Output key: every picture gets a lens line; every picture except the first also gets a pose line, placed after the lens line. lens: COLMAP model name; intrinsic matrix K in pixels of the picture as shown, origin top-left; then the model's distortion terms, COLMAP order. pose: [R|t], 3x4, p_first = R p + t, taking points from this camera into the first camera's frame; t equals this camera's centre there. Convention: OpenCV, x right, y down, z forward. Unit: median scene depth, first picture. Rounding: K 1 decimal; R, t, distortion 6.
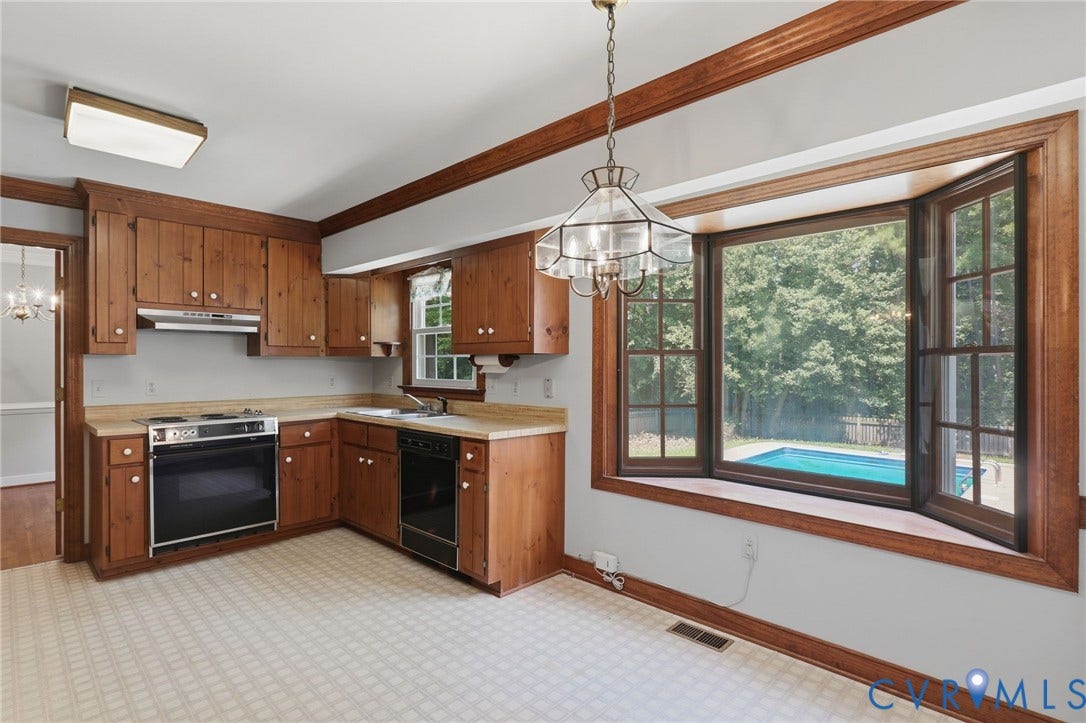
lens RADIAL K [[541.2, 0, 536.0], [0, 541.2, 363.3], [0, 0, 1]] dist [-0.000036, 0.000306]
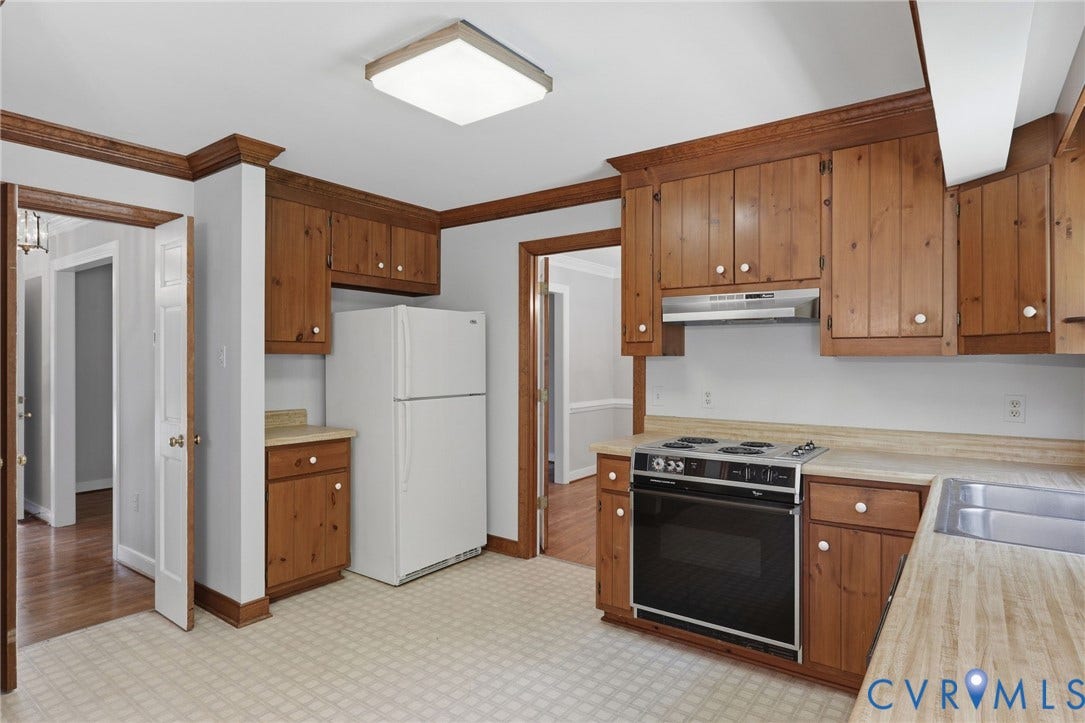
lens RADIAL K [[586.0, 0, 538.9], [0, 586.0, 361.9], [0, 0, 1]] dist [-0.006477, -0.000181]
pose [[0.154729, -0.000049, -0.987957, 0.086265], [-0.004250, 0.999991, -0.000715, -0.005602], [0.987948, 0.004310, 0.154728, 0.673494]]
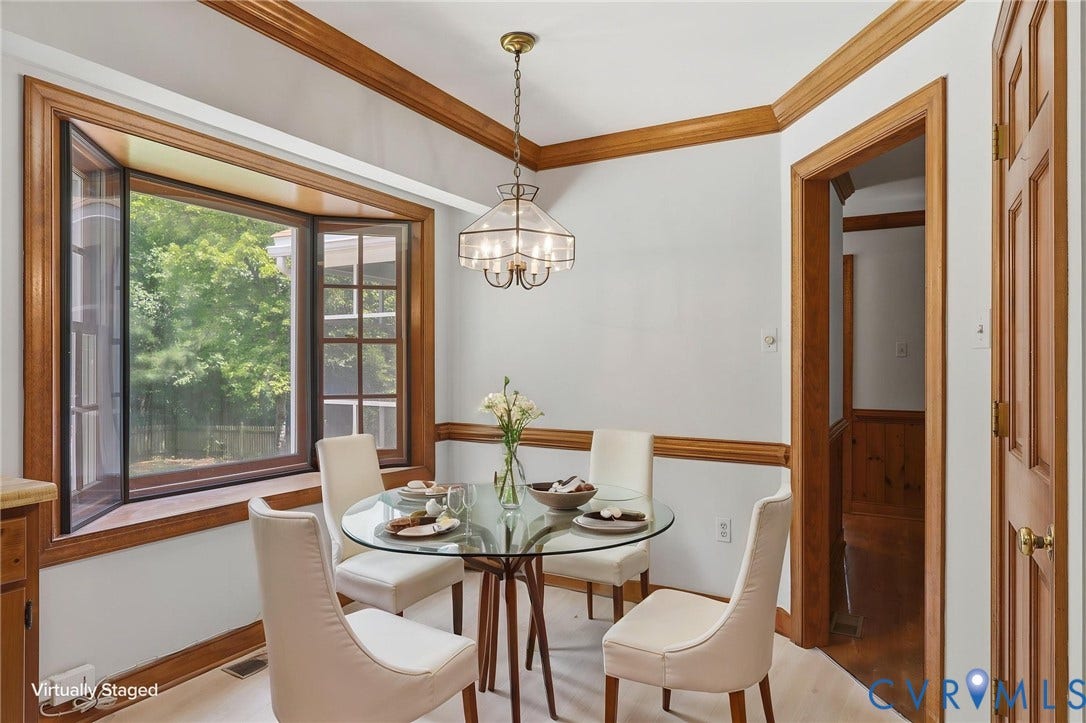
lens RADIAL K [[654.0, 0, 546.4], [0, 654.0, 359.8], [0, 0, 1]] dist [-0.005299, -0.000887]
pose [[-0.274726, 0.008198, 0.961488, -0.620215], [0.000527, 0.999965, -0.008375, 0.020502], [-0.961523, -0.001794, -0.274720, 0.630617]]
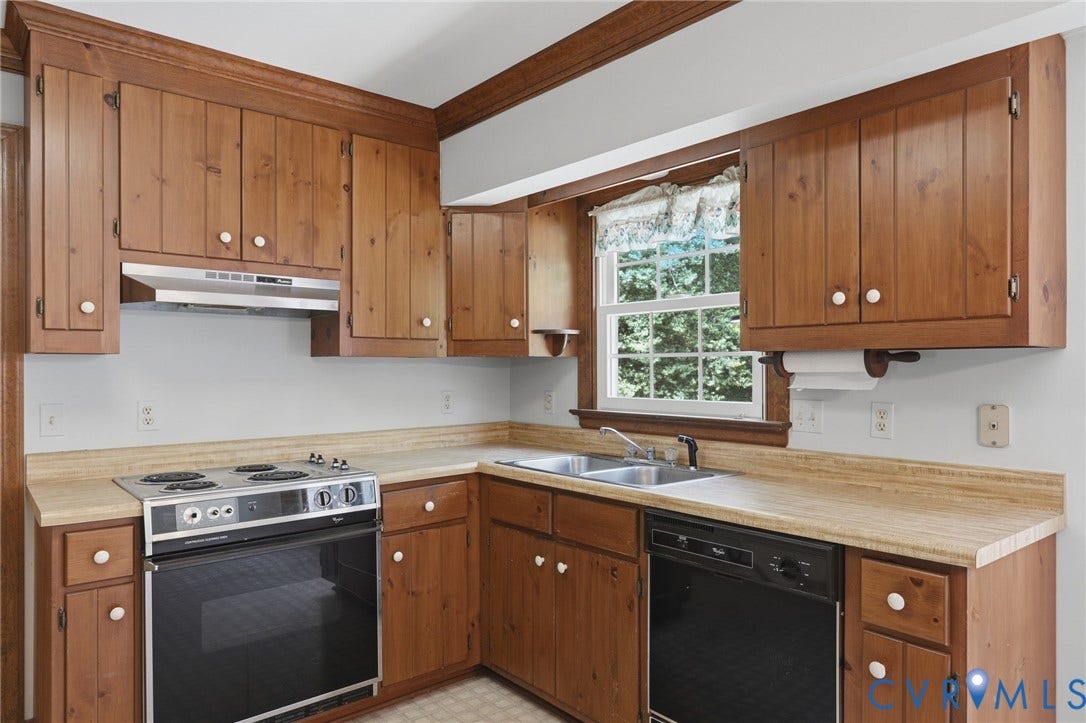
lens RADIAL K [[697.7, 0, 545.6], [0, 697.7, 364.3], [0, 0, 1]] dist [0.007263, -0.003905]
pose [[0.995672, -0.002235, -0.092906, -0.274213], [0.001920, 0.999992, -0.003489, -0.002643], [0.092913, 0.003295, 0.995669, 0.376126]]
